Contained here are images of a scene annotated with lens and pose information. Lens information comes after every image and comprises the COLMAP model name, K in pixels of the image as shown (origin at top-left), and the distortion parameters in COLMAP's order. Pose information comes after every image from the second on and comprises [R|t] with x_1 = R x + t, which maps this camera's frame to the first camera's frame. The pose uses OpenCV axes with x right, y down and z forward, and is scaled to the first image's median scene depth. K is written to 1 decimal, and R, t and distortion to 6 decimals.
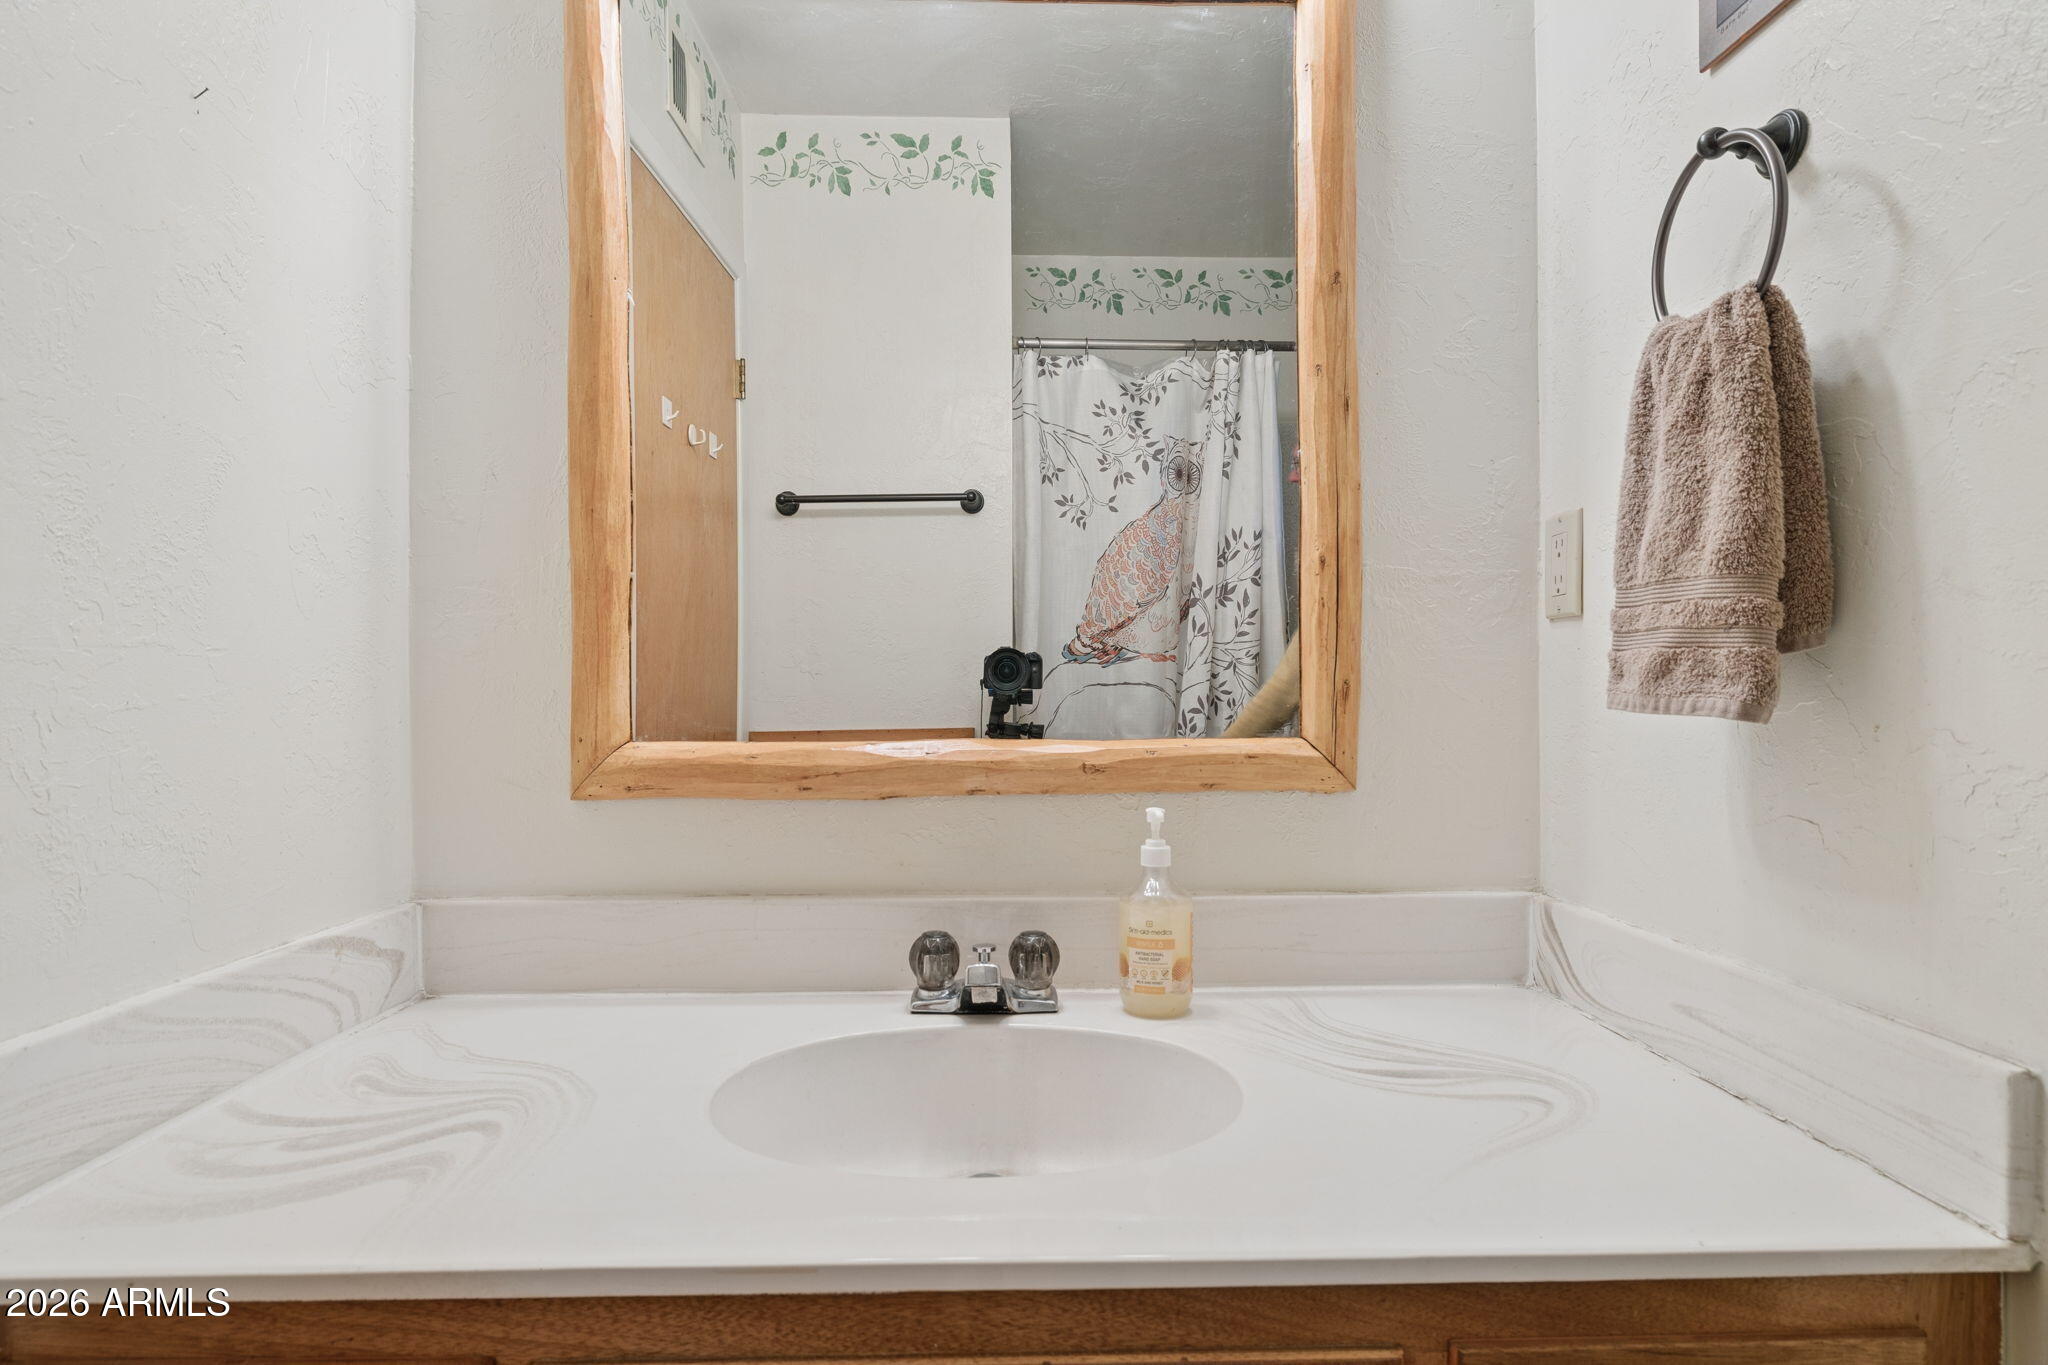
lens RADIAL K [[1107.2, 0, 1035.2], [0, 1107.2, 688.8], [0, 0, 1]] dist [0.000634, -0.000221]
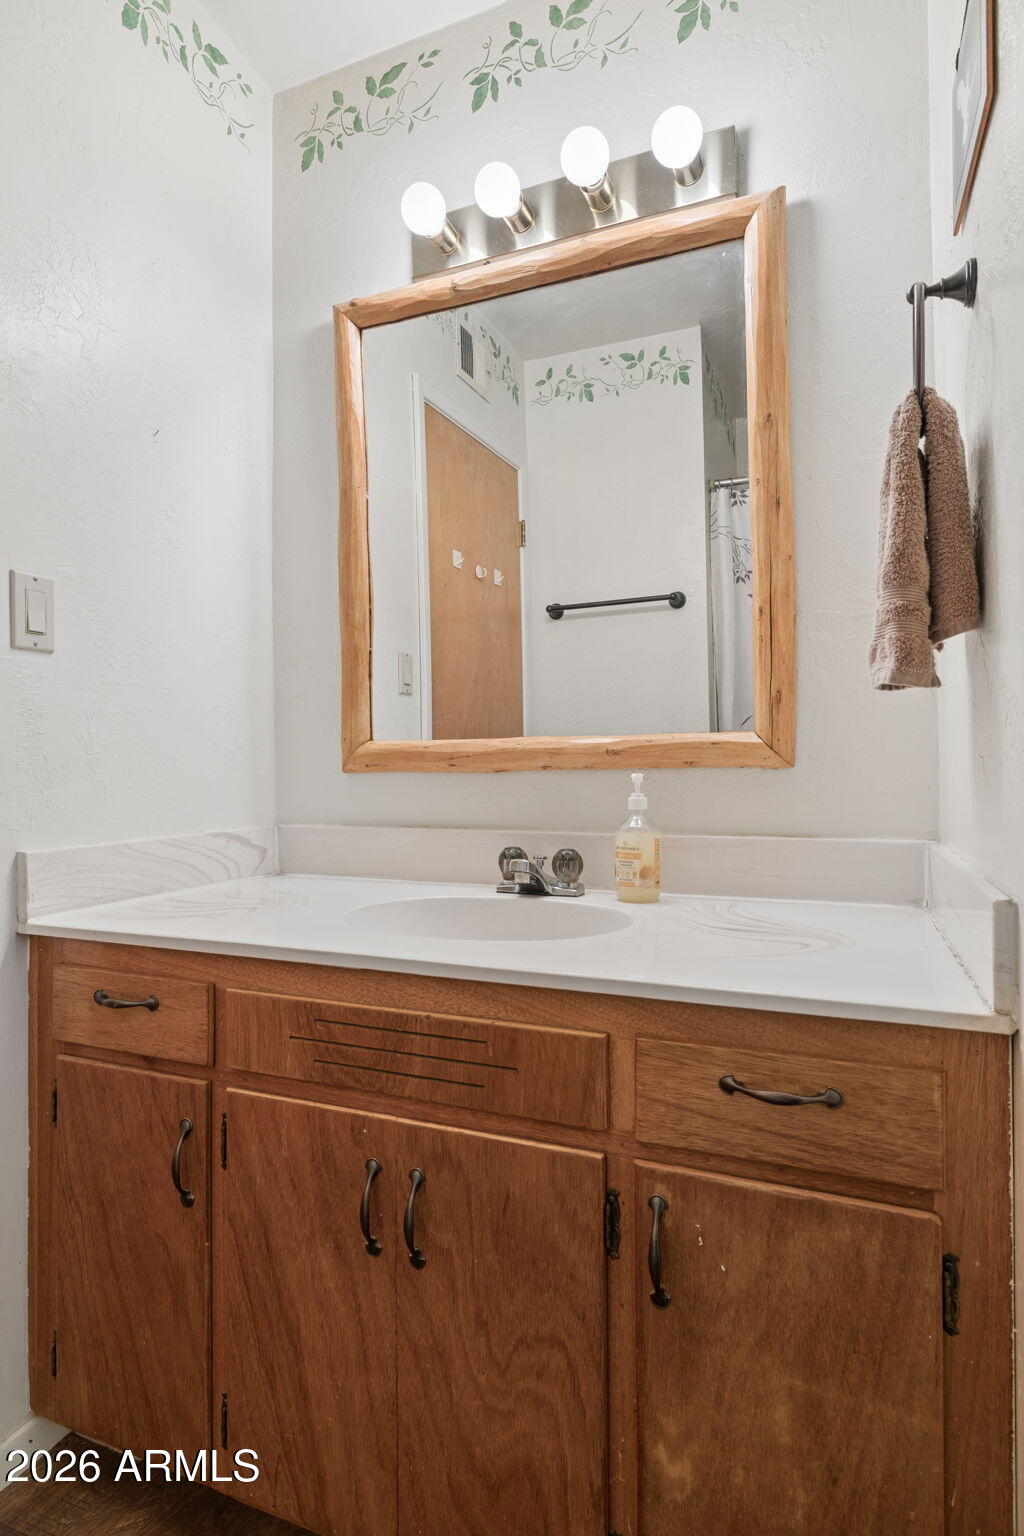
lens RADIAL K [[830.4, 0, 501.5], [0, 830.4, 763.0], [0, 0, 1]] dist [0.000634, -0.000221]
pose [[0.910985, -0.005211, -0.412406, 0.399381], [0.006675, 0.999976, 0.002108, 0.084109], [0.412385, -0.004673, 0.910998, -0.158308]]
